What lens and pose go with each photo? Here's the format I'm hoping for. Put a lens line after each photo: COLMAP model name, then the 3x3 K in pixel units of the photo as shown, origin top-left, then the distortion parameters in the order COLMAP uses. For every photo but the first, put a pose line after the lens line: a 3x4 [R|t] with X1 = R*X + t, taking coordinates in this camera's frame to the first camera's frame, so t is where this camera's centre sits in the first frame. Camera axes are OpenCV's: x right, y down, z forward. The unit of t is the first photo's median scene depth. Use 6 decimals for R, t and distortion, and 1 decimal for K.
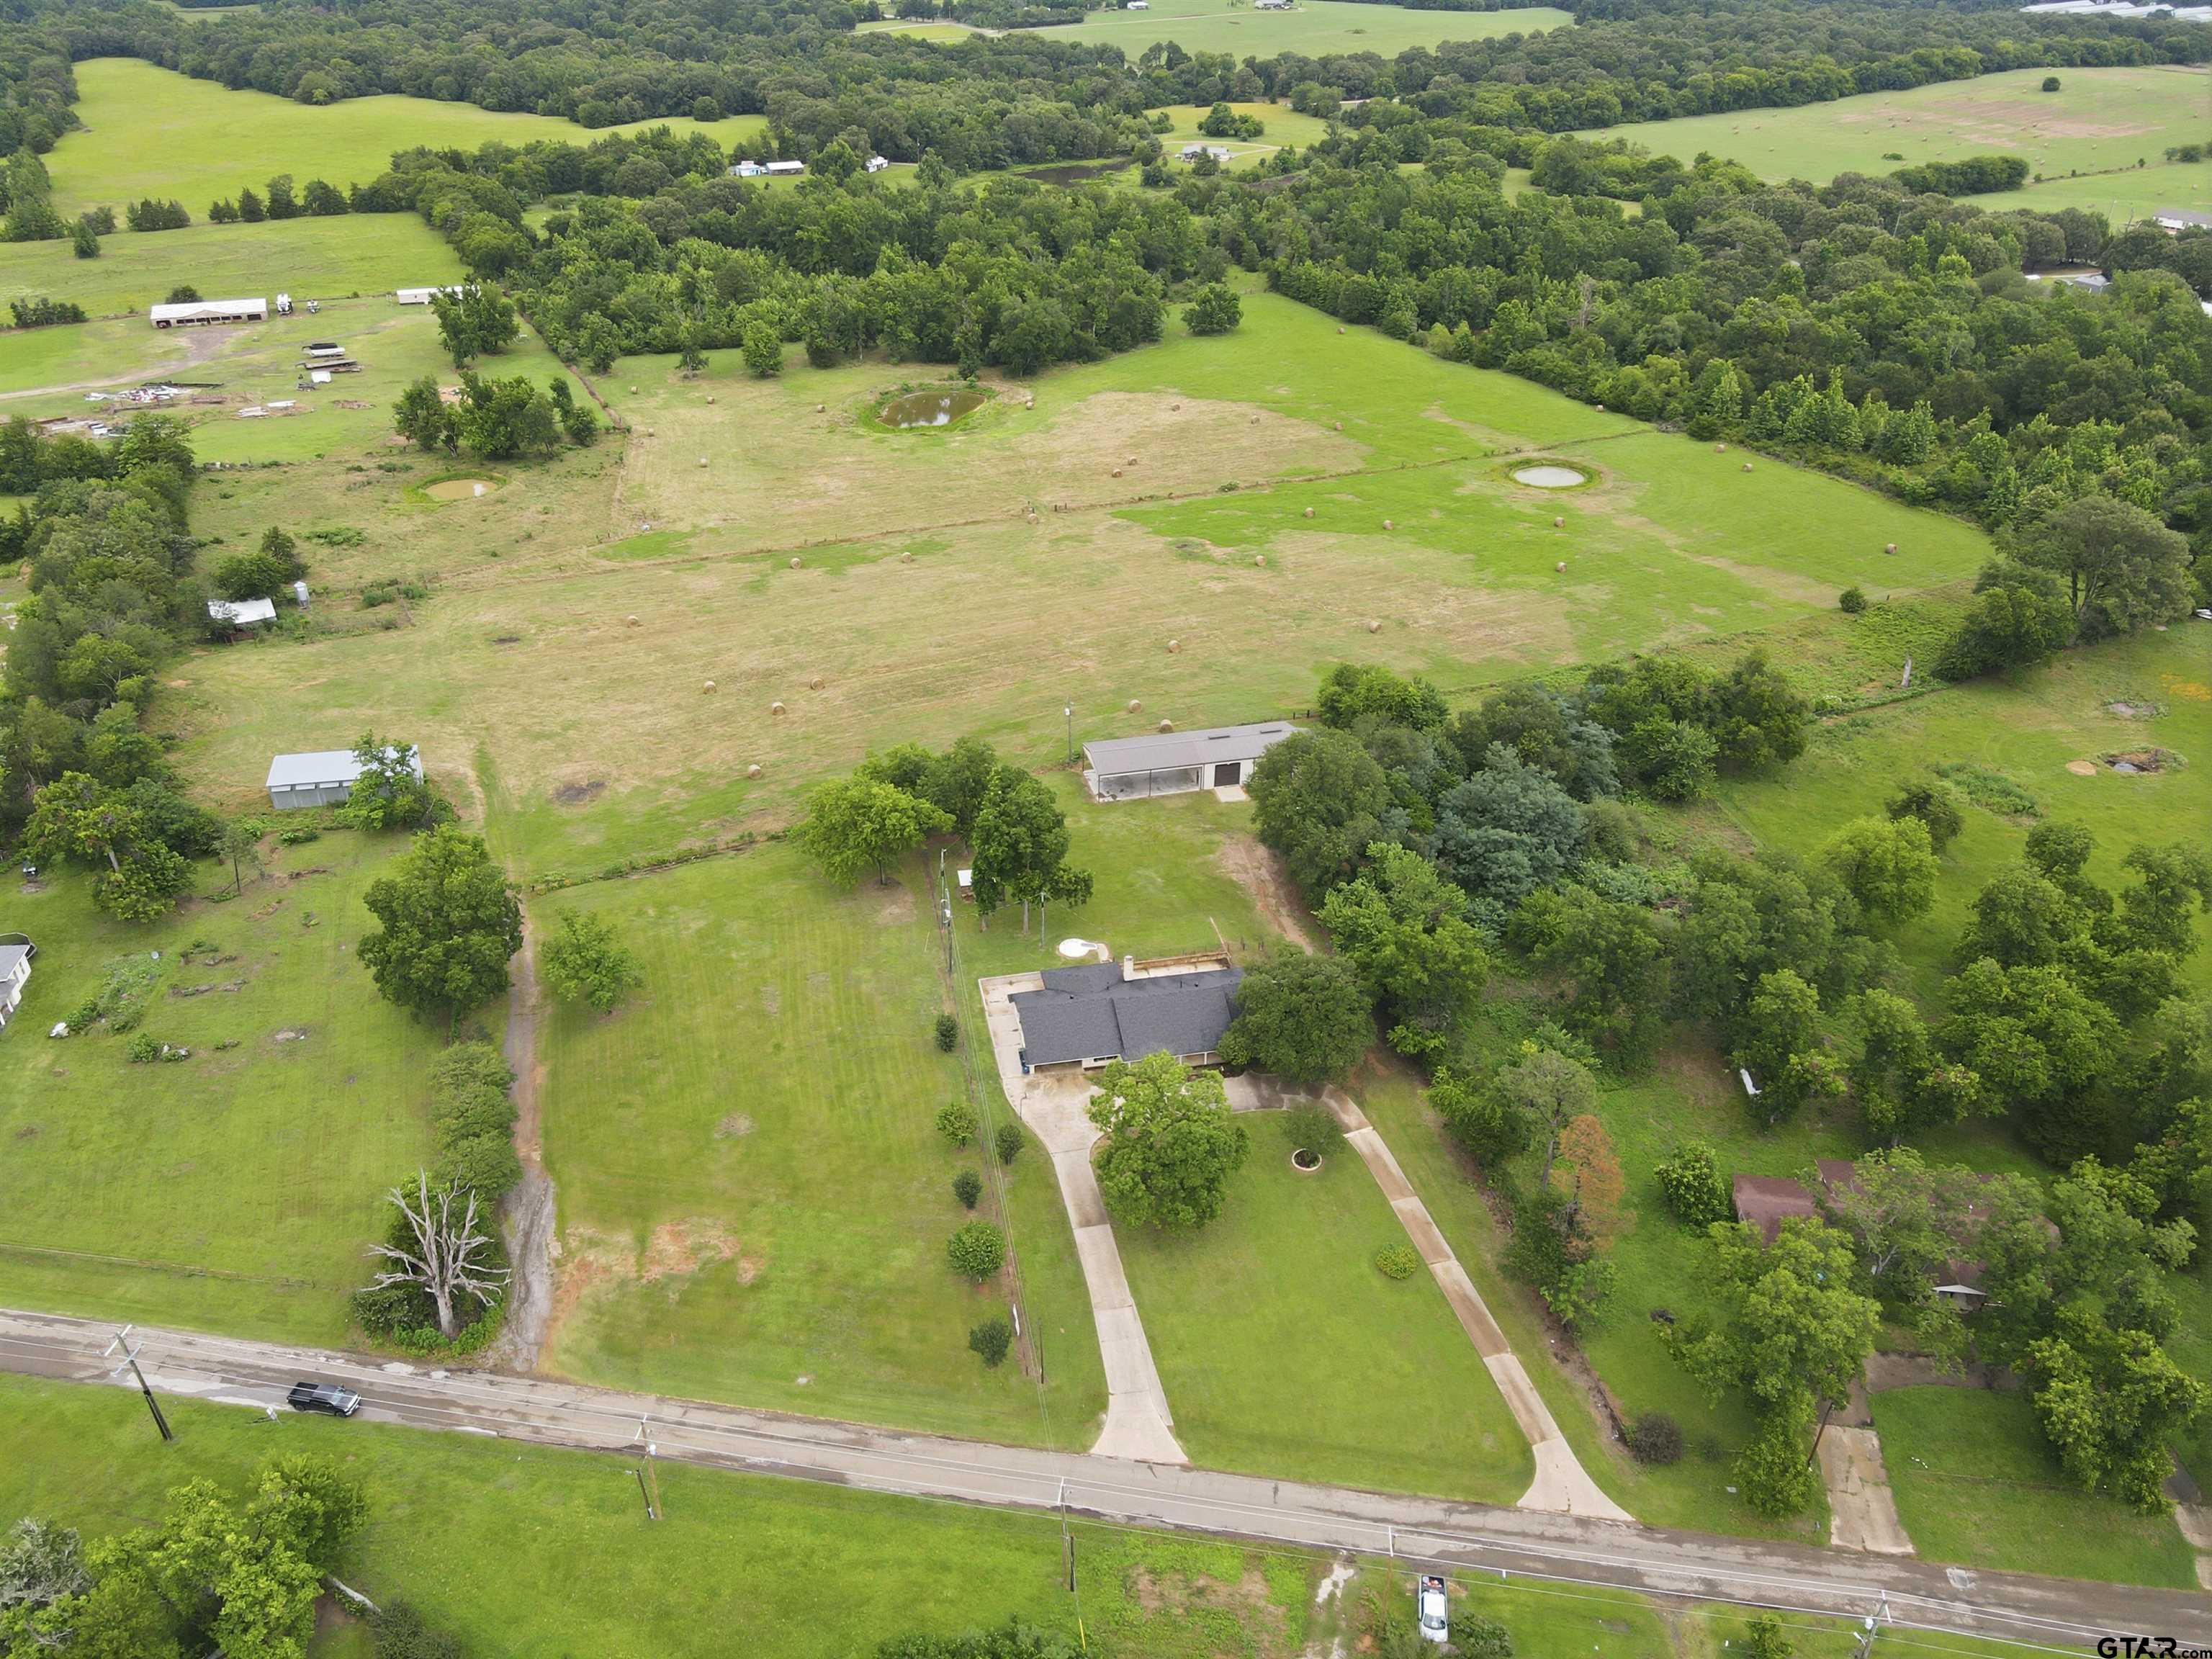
lens RADIAL K [[1619.6, 0, 1083.7], [0, 1619.6, 827.8], [0, 0, 1]] dist [0.025630, -0.018469]
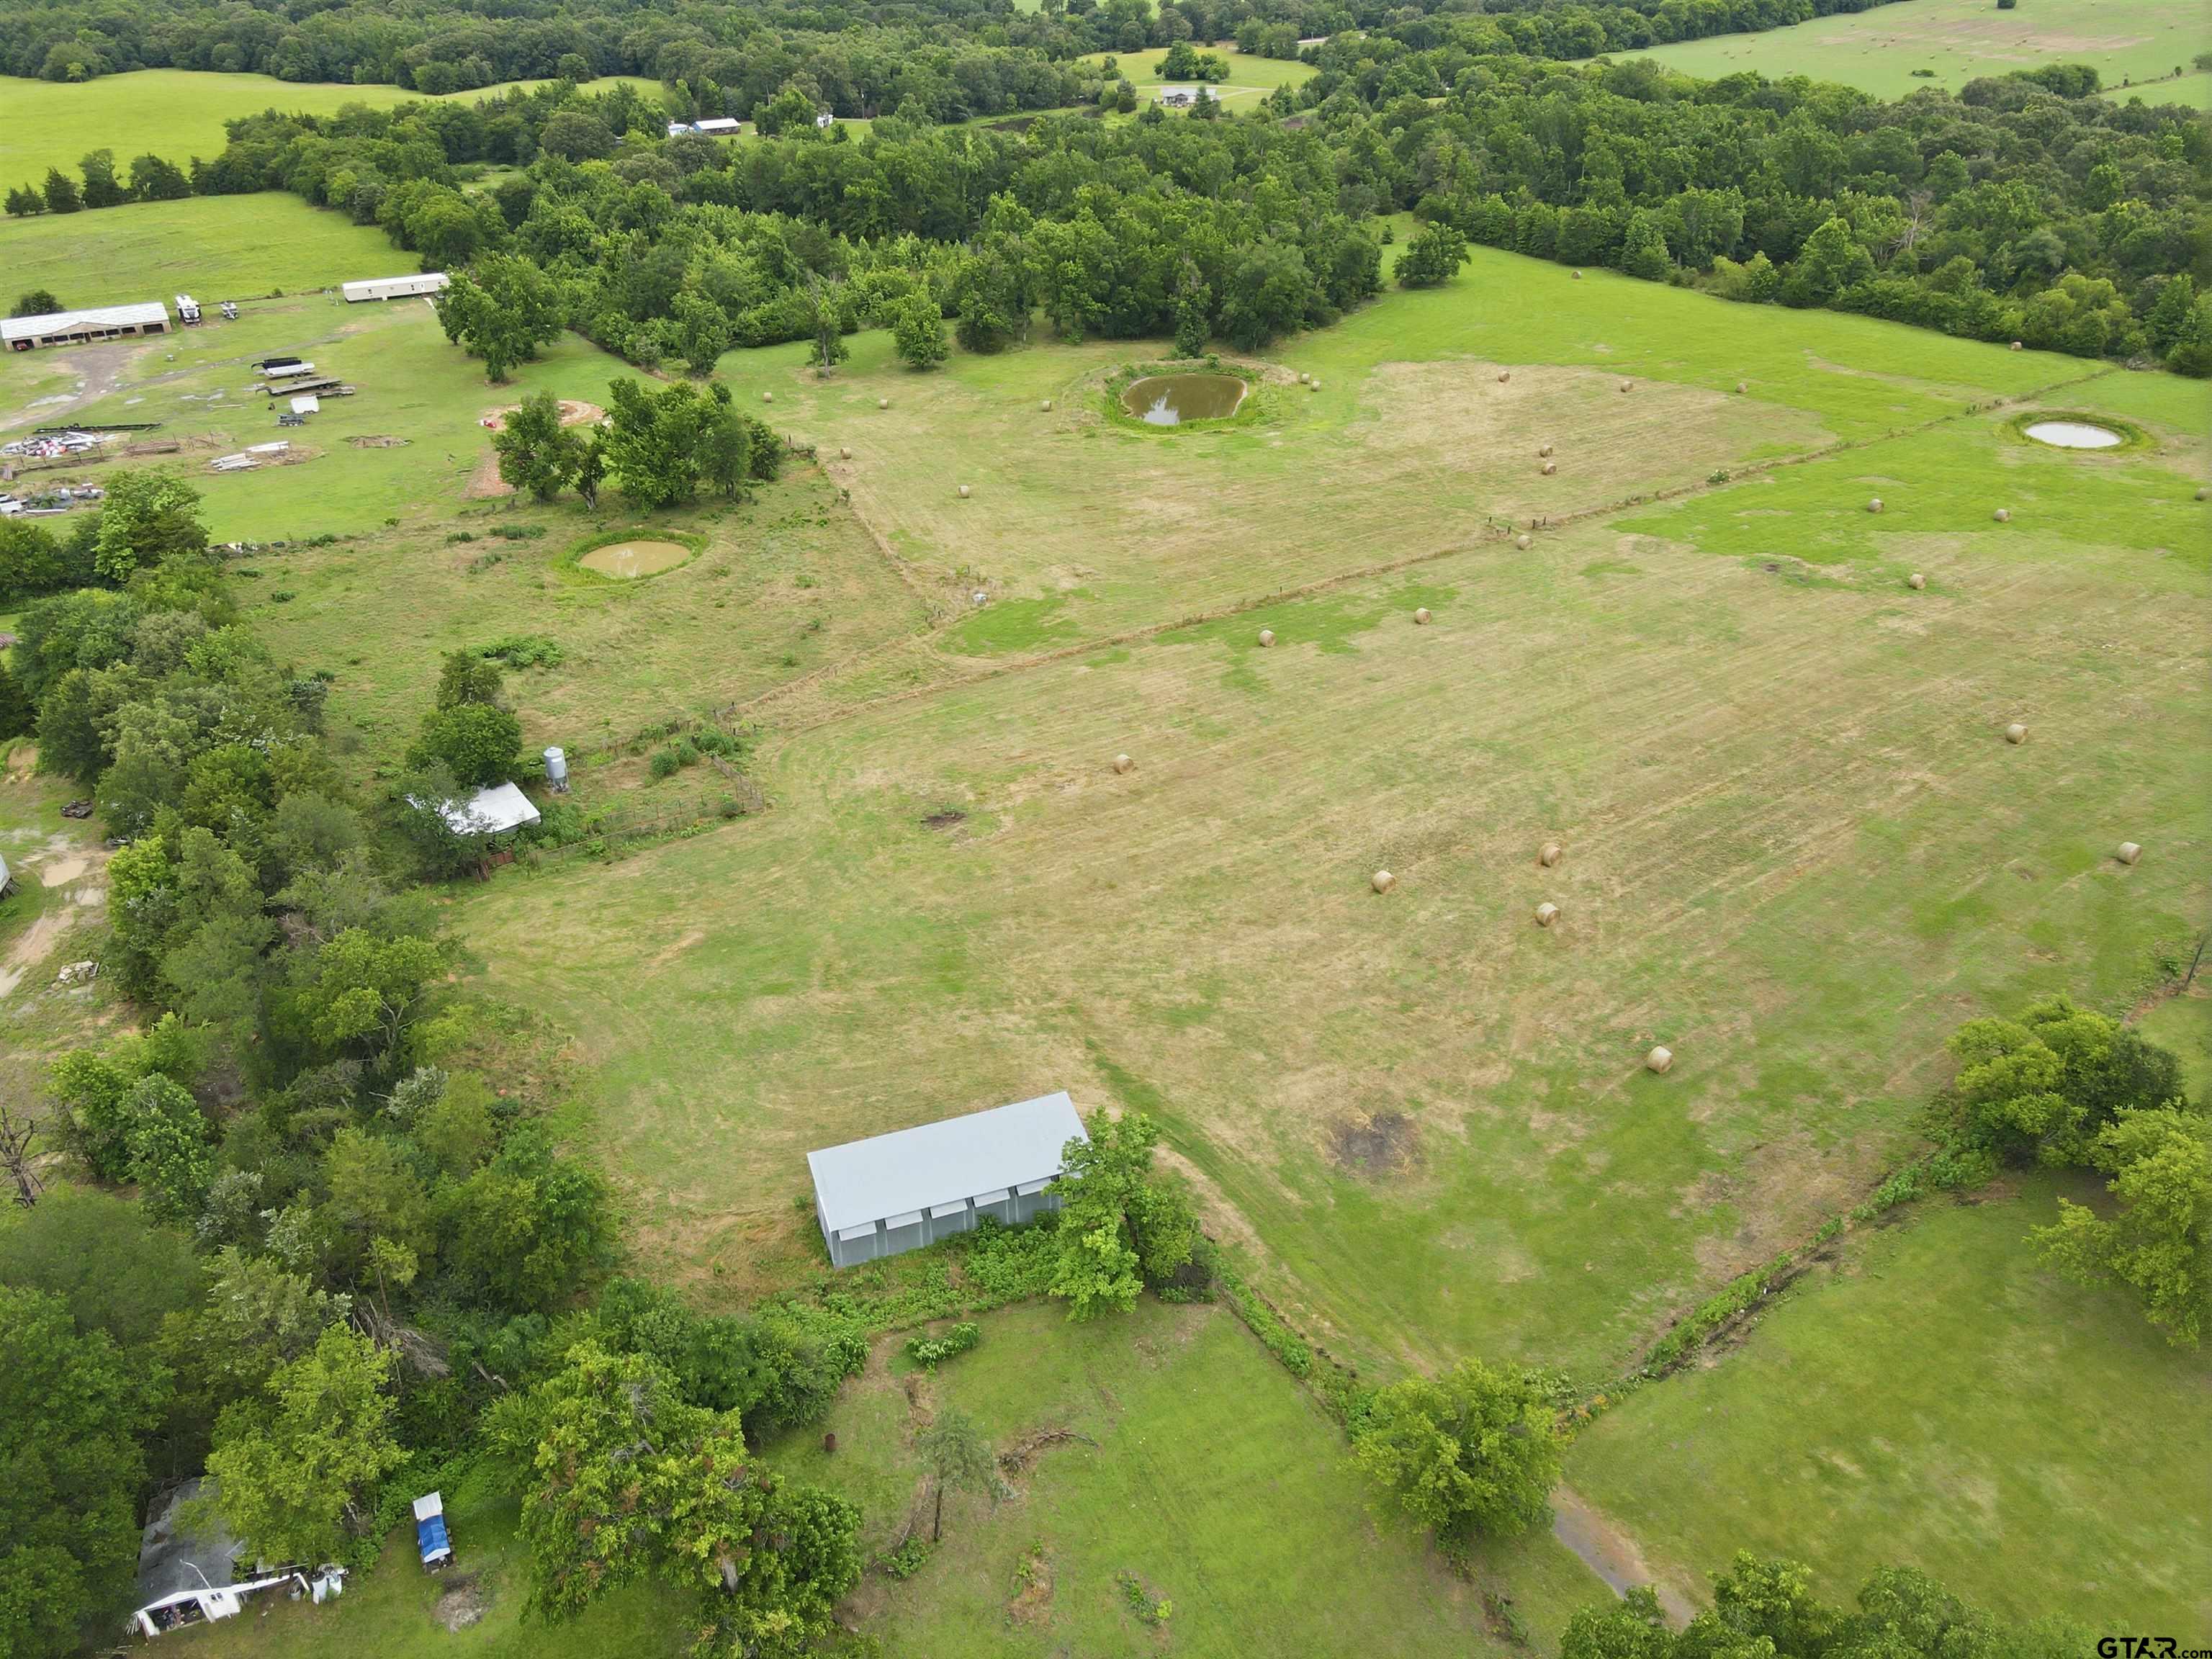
lens RADIAL K [[1619.6, 0, 1078.8], [0, 1619.6, 816.0], [0, 0, 1]] dist [0.025630, -0.018469]
pose [[0.986255, -0.093624, 0.136145, -0.299832], [0.093680, 0.995584, 0.006009, -0.089366], [-0.136106, 0.006828, 0.990671, 0.317544]]
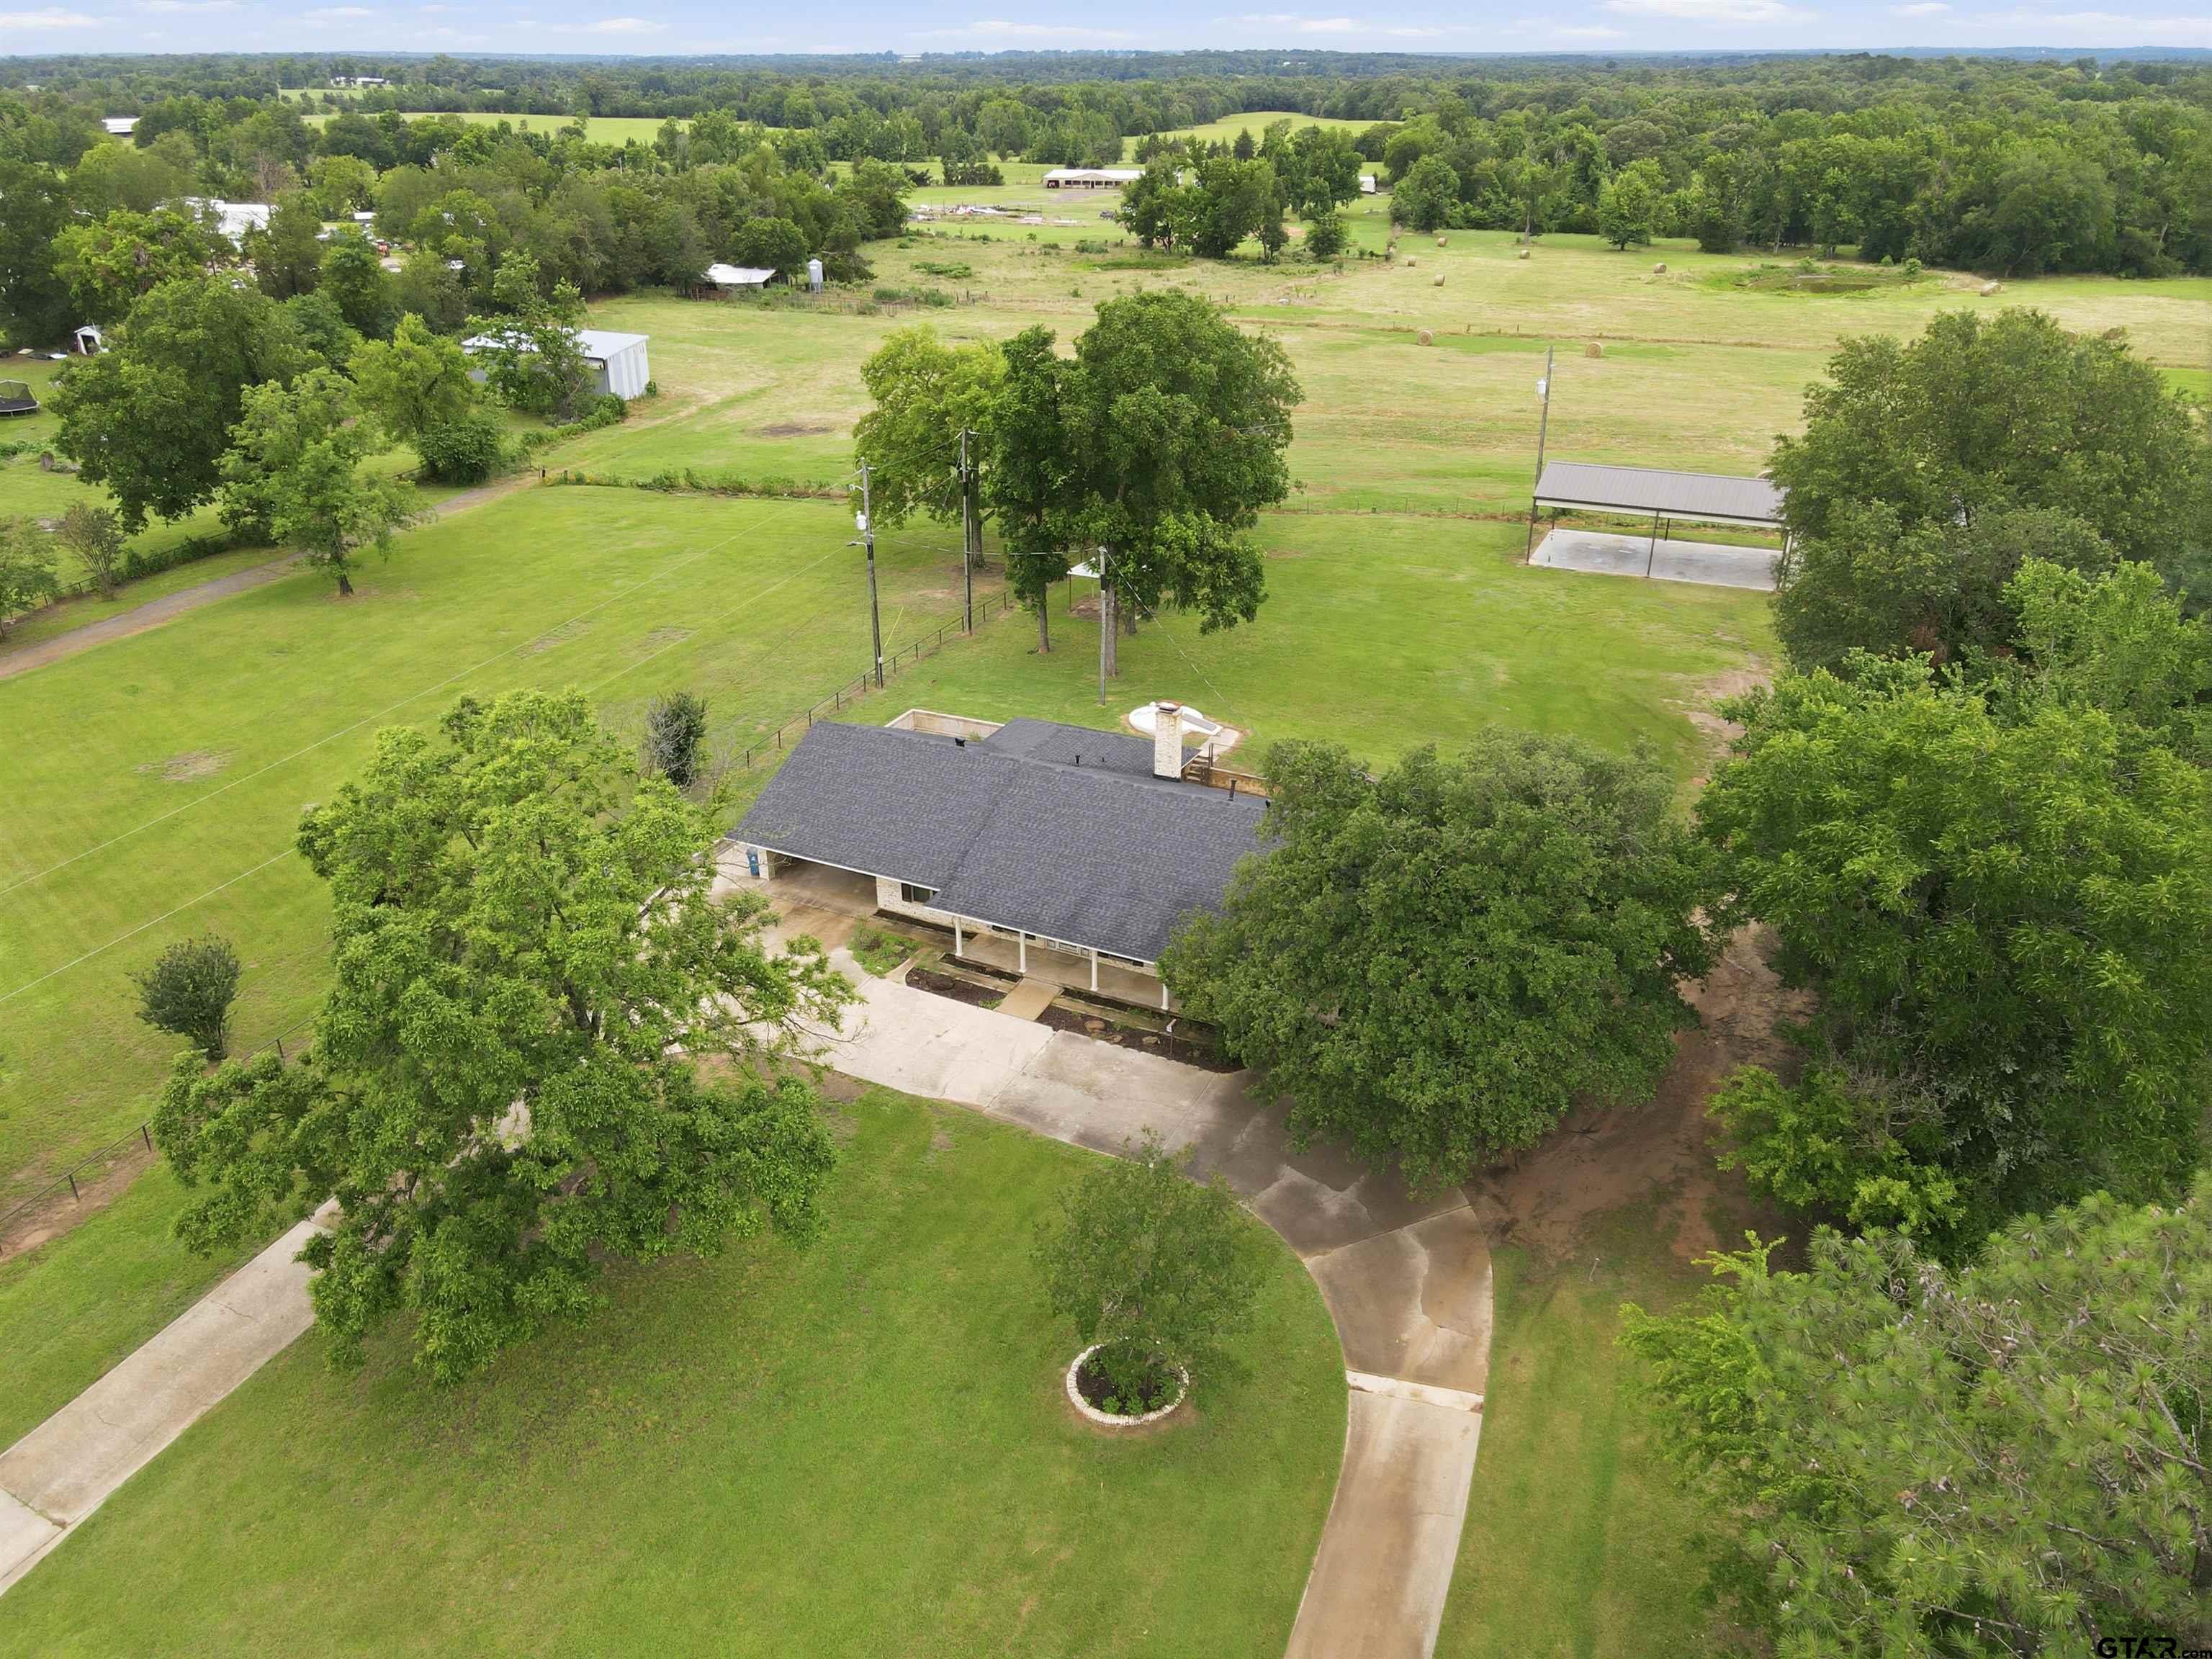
lens RADIAL K [[1619.6, 0, 1086.8], [0, 1619.6, 826.0], [0, 0, 1]] dist [0.025630, -0.018469]
pose [[0.788186, 0.258200, -0.558656, 0.116699], [-0.308529, 0.951205, 0.004336, 0.056592], [0.532516, 0.168944, 0.829388, 0.355593]]
